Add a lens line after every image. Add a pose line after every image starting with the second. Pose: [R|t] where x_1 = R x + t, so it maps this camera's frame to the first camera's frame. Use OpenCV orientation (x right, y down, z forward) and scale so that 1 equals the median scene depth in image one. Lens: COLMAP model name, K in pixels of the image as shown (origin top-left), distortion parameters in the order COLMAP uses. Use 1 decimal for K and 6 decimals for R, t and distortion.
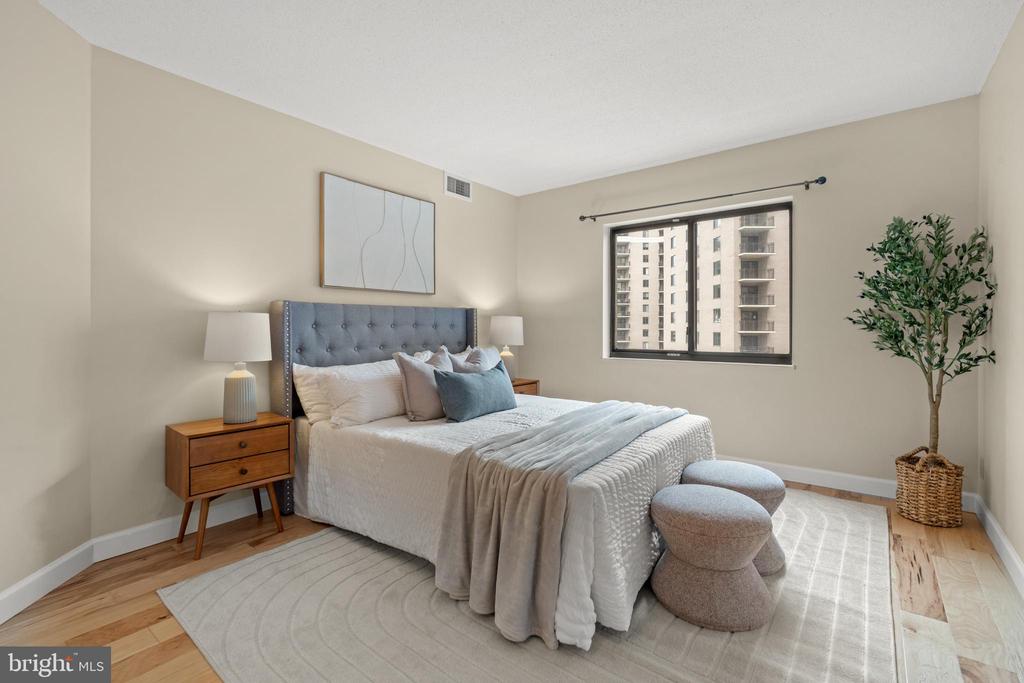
lens RADIAL K [[462.3, 0, 507.8], [0, 462.3, 331.3], [0, 0, 1]] dist [-0.006701, 0.003105]
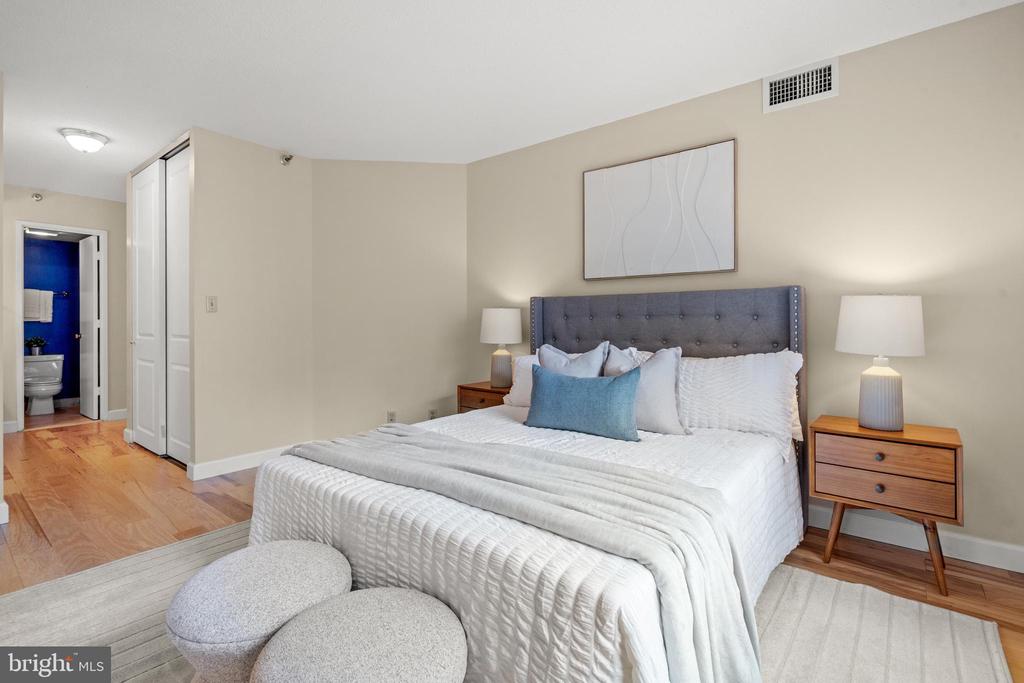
lens RADIAL K [[462.3, 0, 495.7], [0, 462.3, 318.4], [0, 0, 1]] dist [-0.006701, 0.003105]
pose [[0.002939, 0.002880, -0.999992, 0.530380], [-0.001073, 0.999995, 0.002877, -0.009321], [0.999995, 0.001065, 0.002942, 0.638867]]
